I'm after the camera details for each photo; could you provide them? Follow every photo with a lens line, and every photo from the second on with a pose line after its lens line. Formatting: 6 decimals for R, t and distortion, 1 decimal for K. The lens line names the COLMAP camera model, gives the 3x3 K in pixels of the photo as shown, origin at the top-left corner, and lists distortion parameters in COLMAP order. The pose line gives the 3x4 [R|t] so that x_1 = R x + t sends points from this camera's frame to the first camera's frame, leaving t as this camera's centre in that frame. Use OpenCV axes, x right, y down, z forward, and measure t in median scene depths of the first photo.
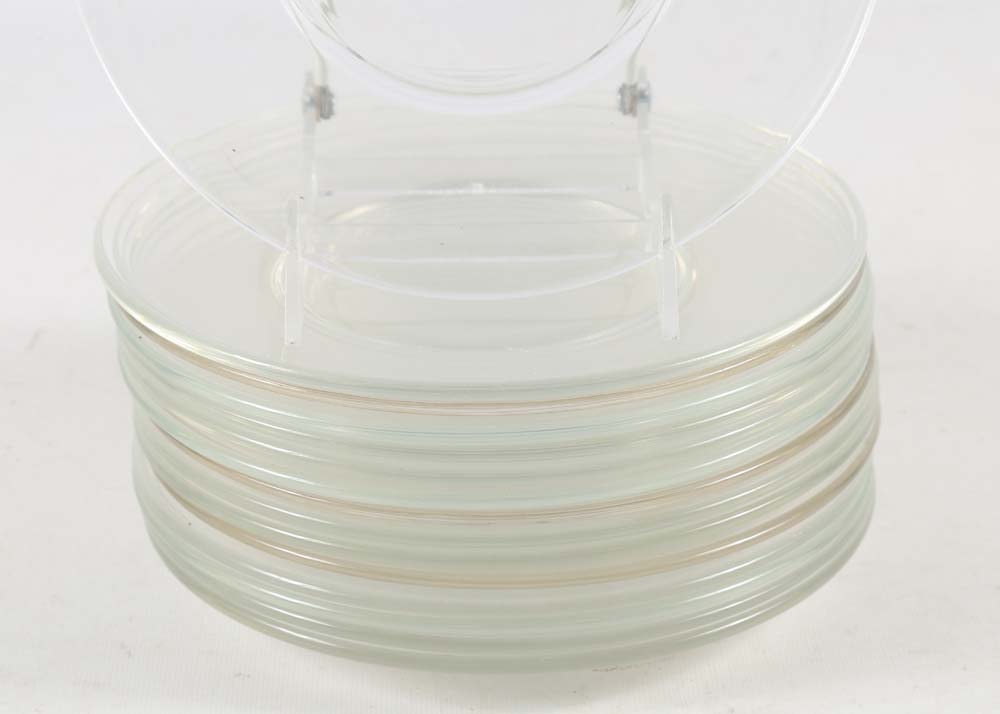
lens RADIAL K [[3046.2, 0, 502.7], [0, 3046.2, 360.1], [0, 0, 1]] dist [0.347404, 0.000000]
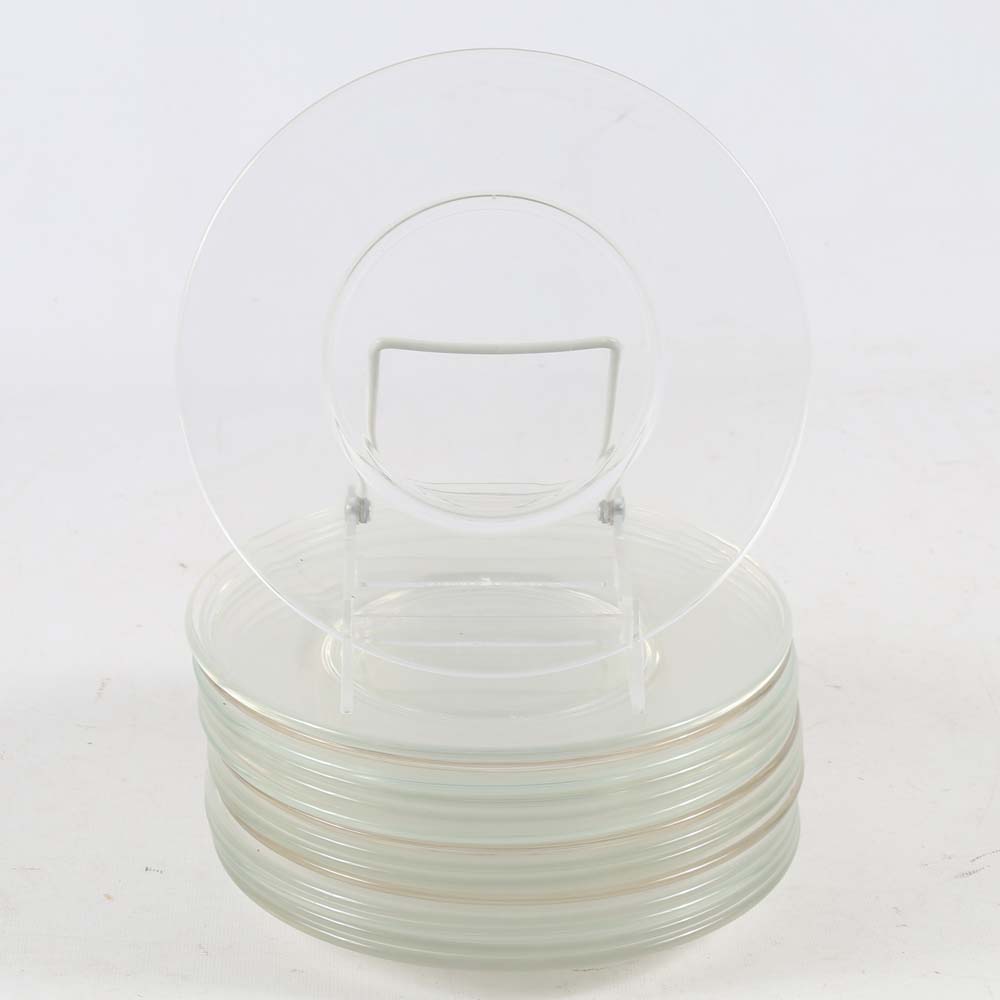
lens RADIAL K [[2655.9, 0, 492.3], [0, 2655.9, 500.6], [0, 0, 1]] dist [-0.148900, 0.000000]
pose [[0.999908, 0.013464, -0.001365, -0.005313], [-0.013529, 0.997078, -0.075185, -0.009379], [0.000349, 0.075197, 0.997169, -0.103129]]
